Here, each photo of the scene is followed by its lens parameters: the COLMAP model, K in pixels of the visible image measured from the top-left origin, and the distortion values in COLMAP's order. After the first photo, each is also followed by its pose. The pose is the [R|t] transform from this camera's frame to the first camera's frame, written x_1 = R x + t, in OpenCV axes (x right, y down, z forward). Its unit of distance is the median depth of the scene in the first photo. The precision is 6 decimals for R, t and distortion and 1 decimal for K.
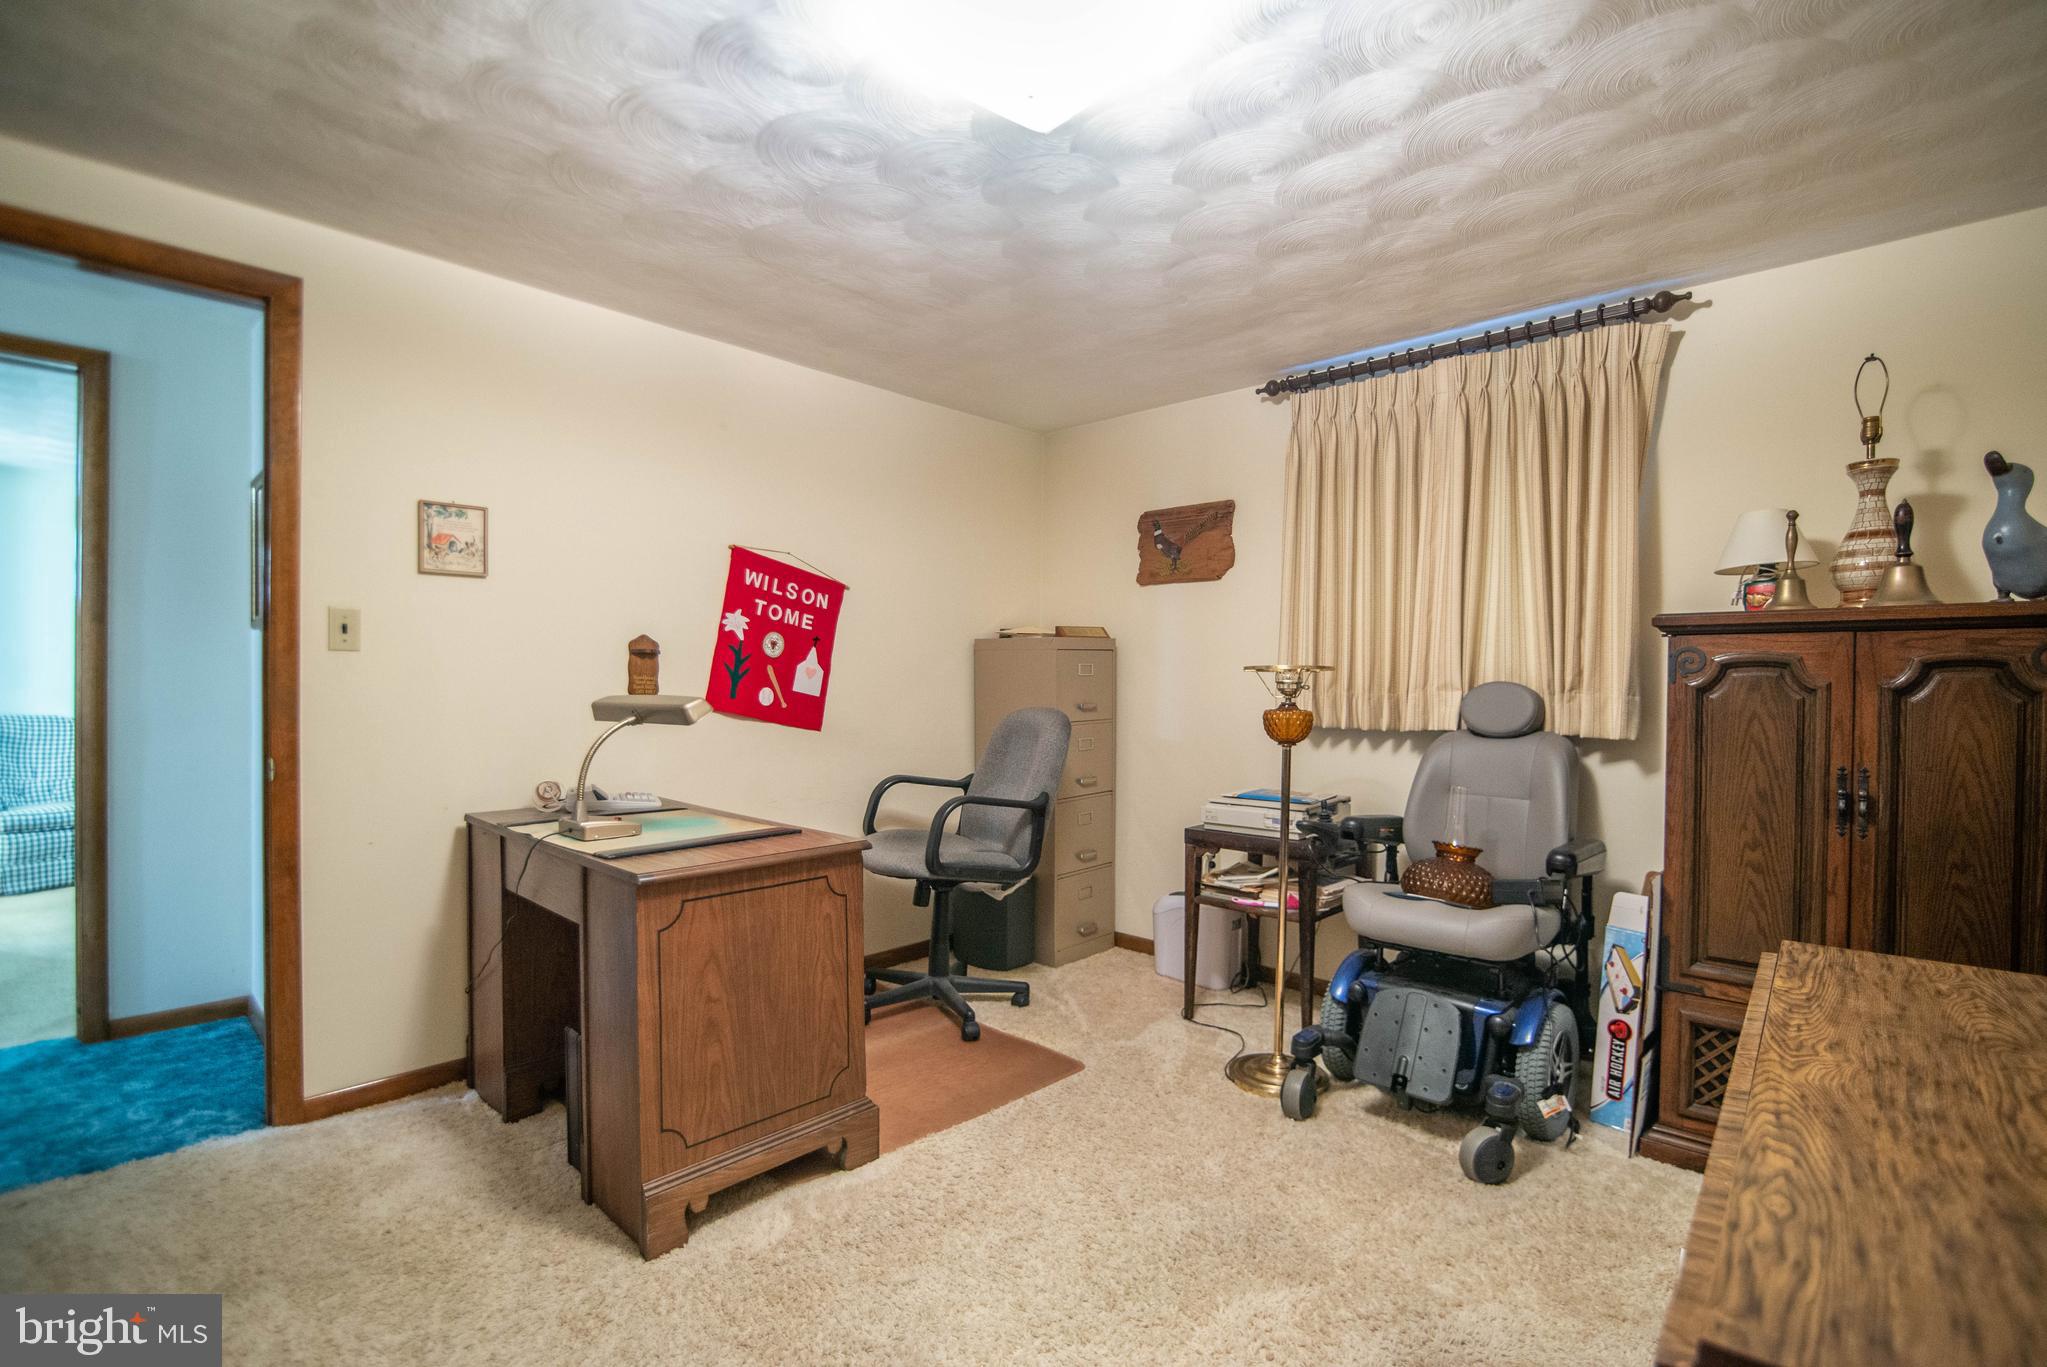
lens RADIAL K [[944.3, 0, 1037.1], [0, 944.3, 689.4], [0, 0, 1]] dist [-0.019030, 0.001161]
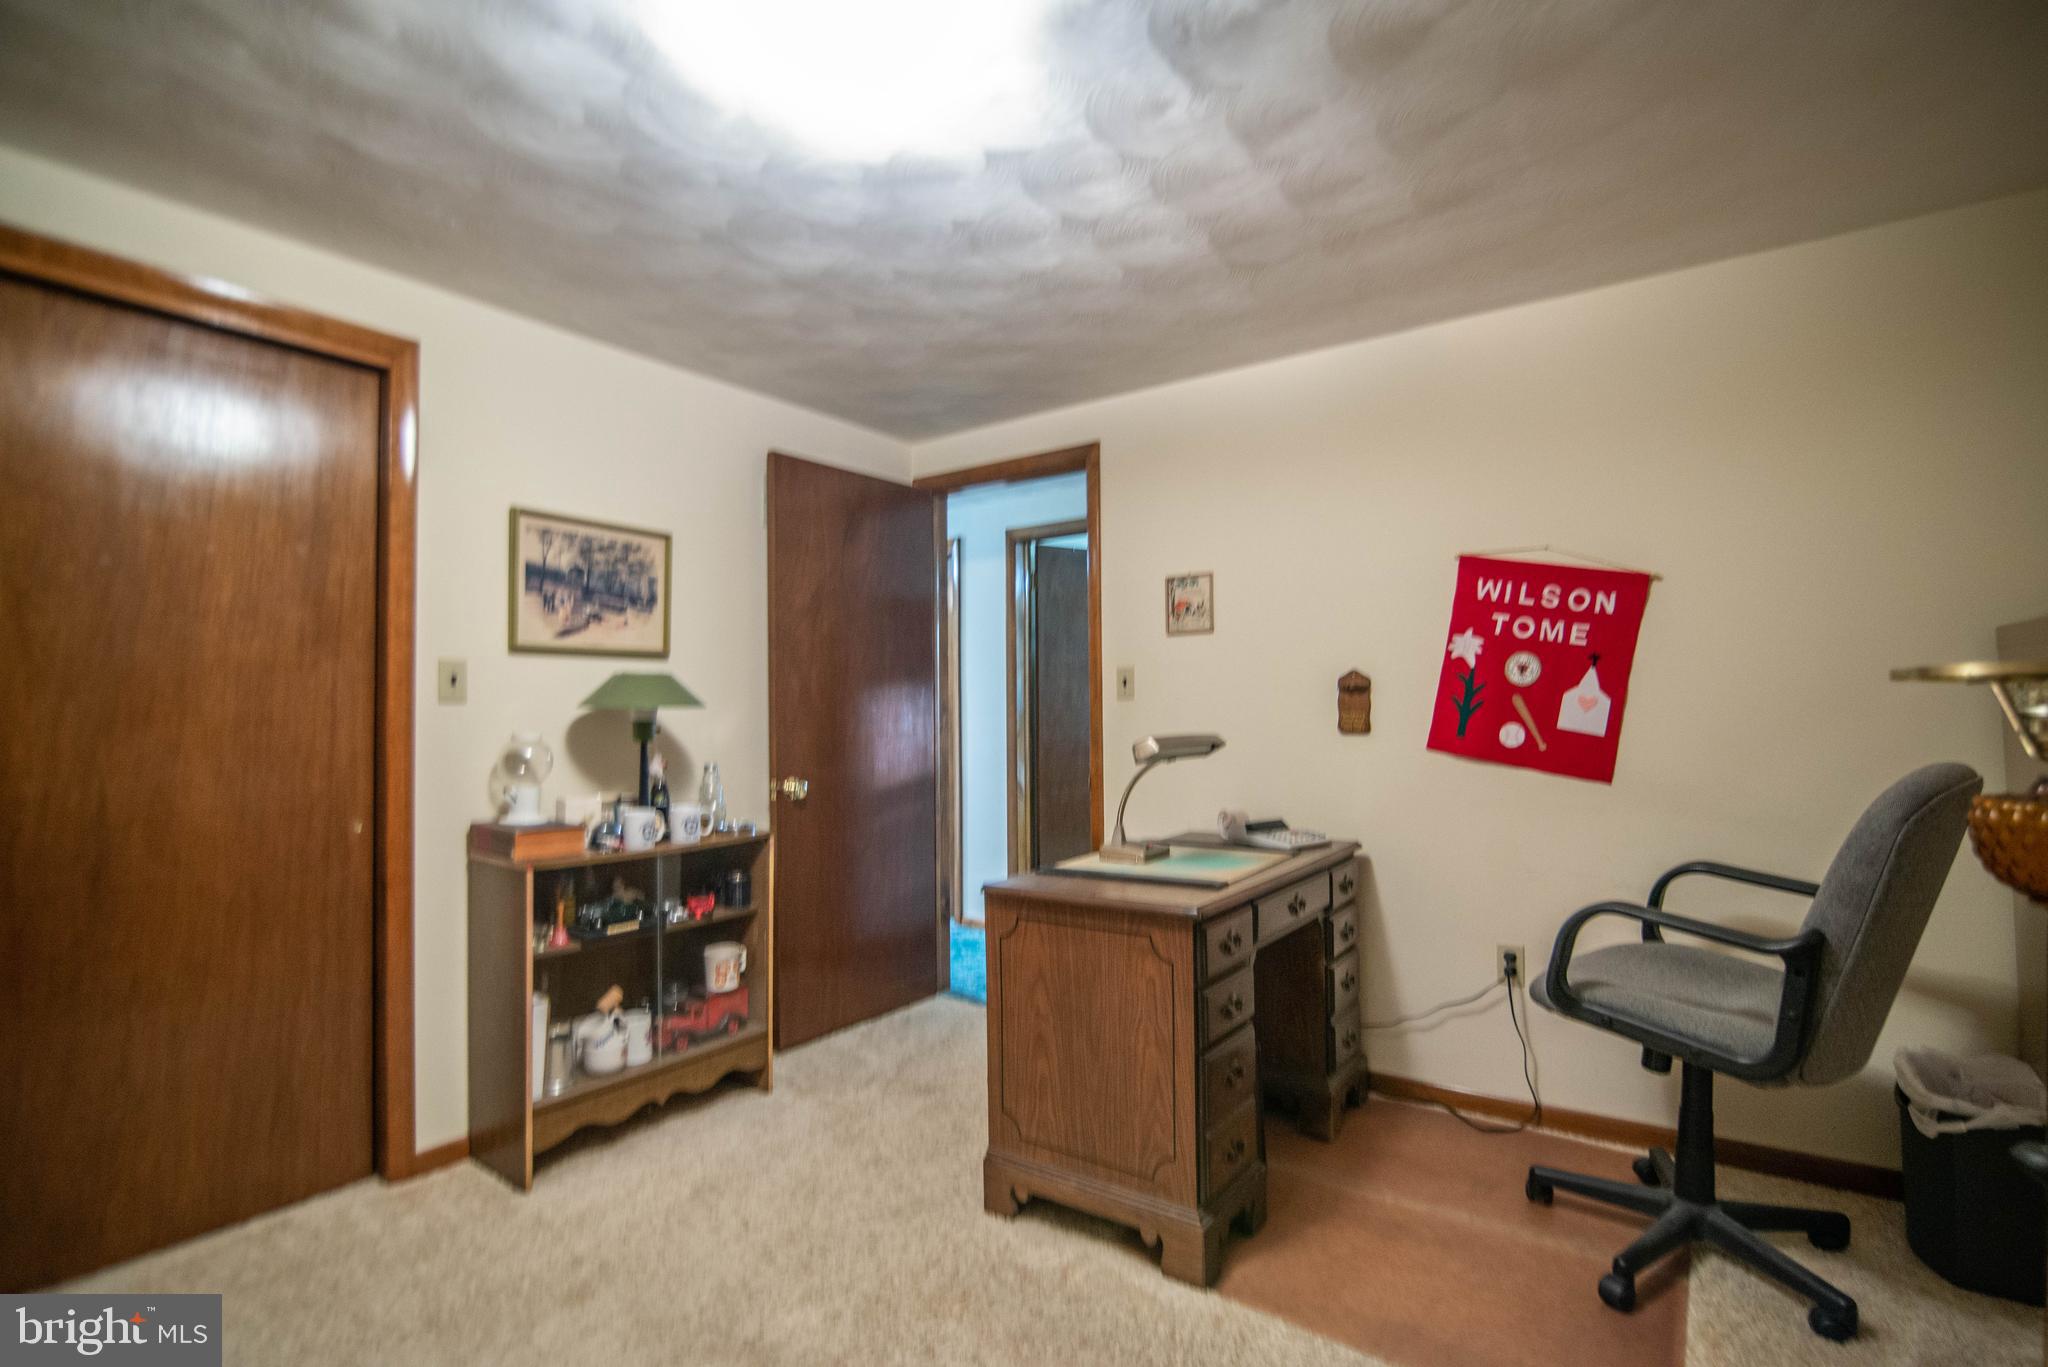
lens RADIAL K [[944.8, 0, 1034.4], [0, 944.8, 698.4], [0, 0, 1]] dist [-0.019030, 0.001161]
pose [[0.140139, -0.026511, -0.989777, 0.447732], [0.007161, 0.999642, -0.025761, -0.006138], [0.990106, -0.003478, 0.140279, 0.504635]]
